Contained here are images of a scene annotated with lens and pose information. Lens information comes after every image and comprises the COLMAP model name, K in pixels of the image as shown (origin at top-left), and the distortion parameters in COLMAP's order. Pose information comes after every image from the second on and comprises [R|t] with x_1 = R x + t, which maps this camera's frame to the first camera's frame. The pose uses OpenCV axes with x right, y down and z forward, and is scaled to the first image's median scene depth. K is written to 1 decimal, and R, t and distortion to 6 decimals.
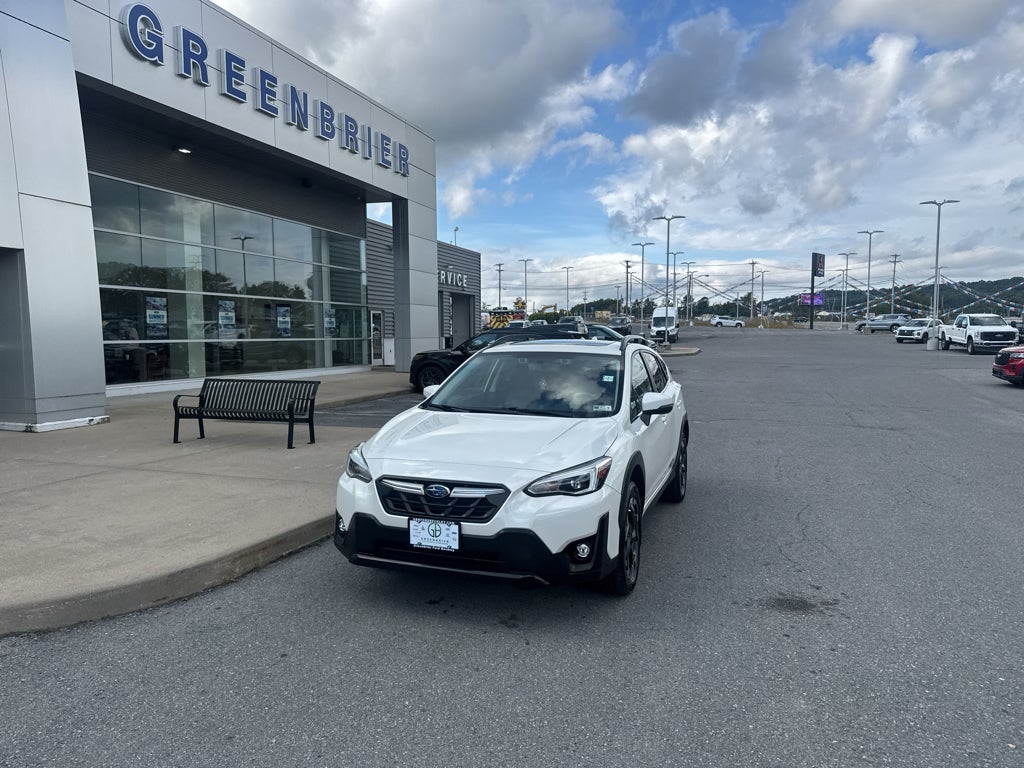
lens RADIAL K [[718.4, 0, 512.7], [0, 718.4, 381.1], [0, 0, 1]] dist [0.031174, -0.035659]
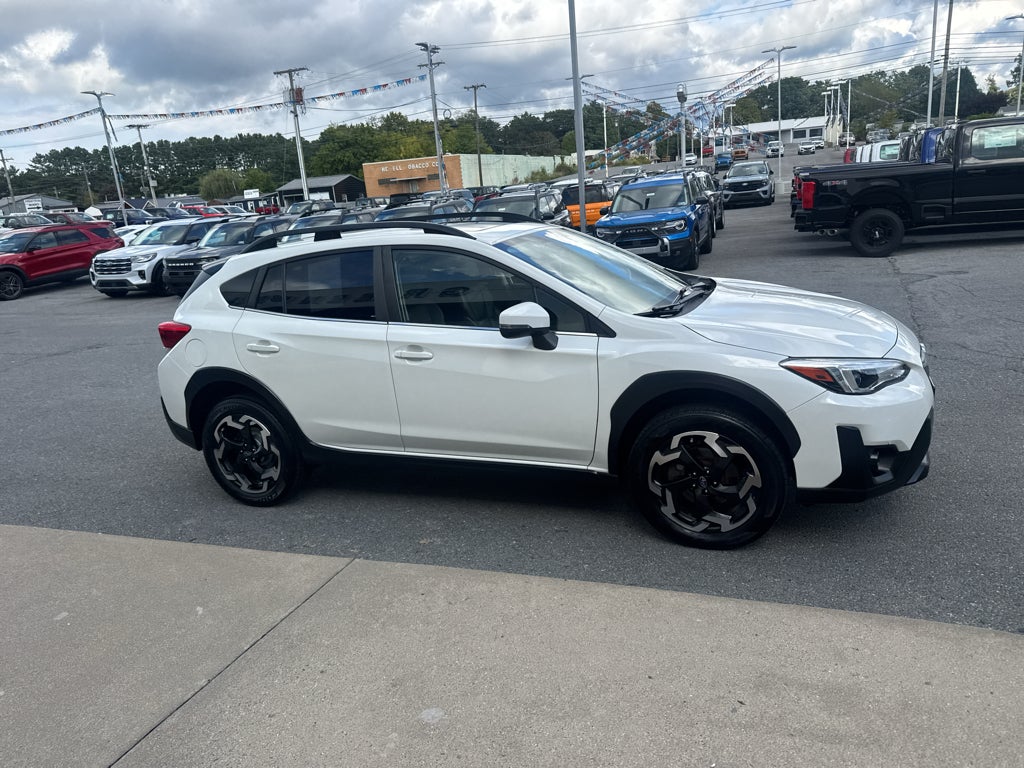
lens RADIAL K [[718.4, 0, 512.3], [0, 718.4, 392.8], [0, 0, 1]] dist [0.031174, -0.035659]
pose [[0.040321, -0.273745, 0.960957, -0.113941], [0.150502, 0.952430, 0.265001, -0.013381], [-0.987787, 0.133941, 0.079602, 0.159626]]
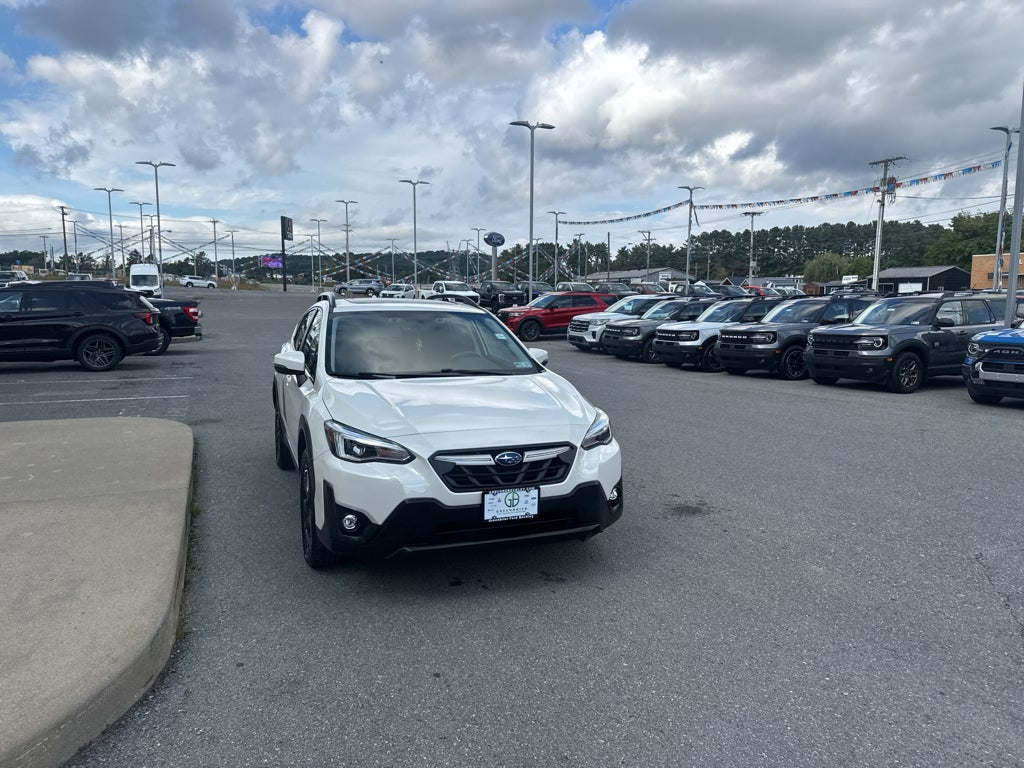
lens RADIAL K [[718.4, 0, 514.3], [0, 718.4, 383.2], [0, 0, 1]] dist [0.031174, -0.035659]
pose [[0.749042, -0.074328, 0.658340, -0.077536], [0.038274, 0.996882, 0.069003, -0.000917], [-0.661416, -0.026489, 0.749552, 0.032729]]
